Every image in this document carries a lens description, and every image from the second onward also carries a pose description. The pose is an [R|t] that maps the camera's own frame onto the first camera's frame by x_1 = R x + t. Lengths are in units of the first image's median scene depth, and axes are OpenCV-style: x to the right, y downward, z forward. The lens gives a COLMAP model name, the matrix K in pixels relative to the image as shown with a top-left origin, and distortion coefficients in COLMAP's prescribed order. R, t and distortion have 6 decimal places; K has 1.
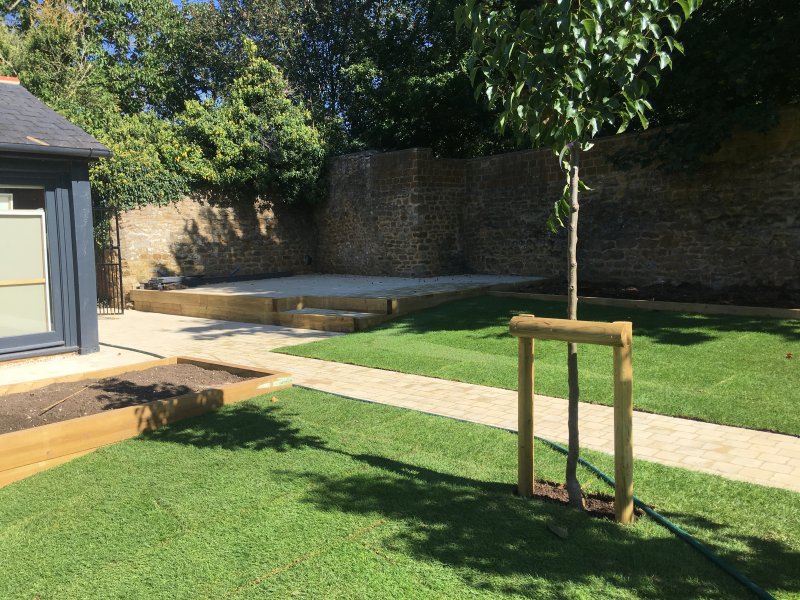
lens RADIAL K [[670.4, 0, 399.3], [0, 670.4, 300.9], [0, 0, 1]] dist [0.103226, -0.161774]
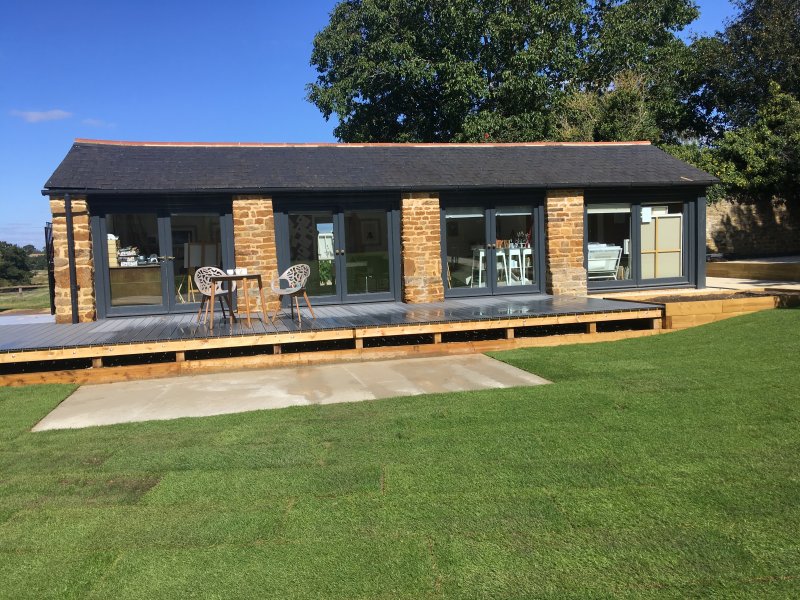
lens RADIAL K [[670.4, 0, 393.4], [0, 670.4, 296.2], [0, 0, 1]] dist [0.103226, -0.161774]
pose [[0.808415, 0.031418, -0.587774, -0.022529], [-0.031292, 0.999456, 0.010386, 0.059011], [0.587781, 0.009996, 0.808959, -0.574128]]
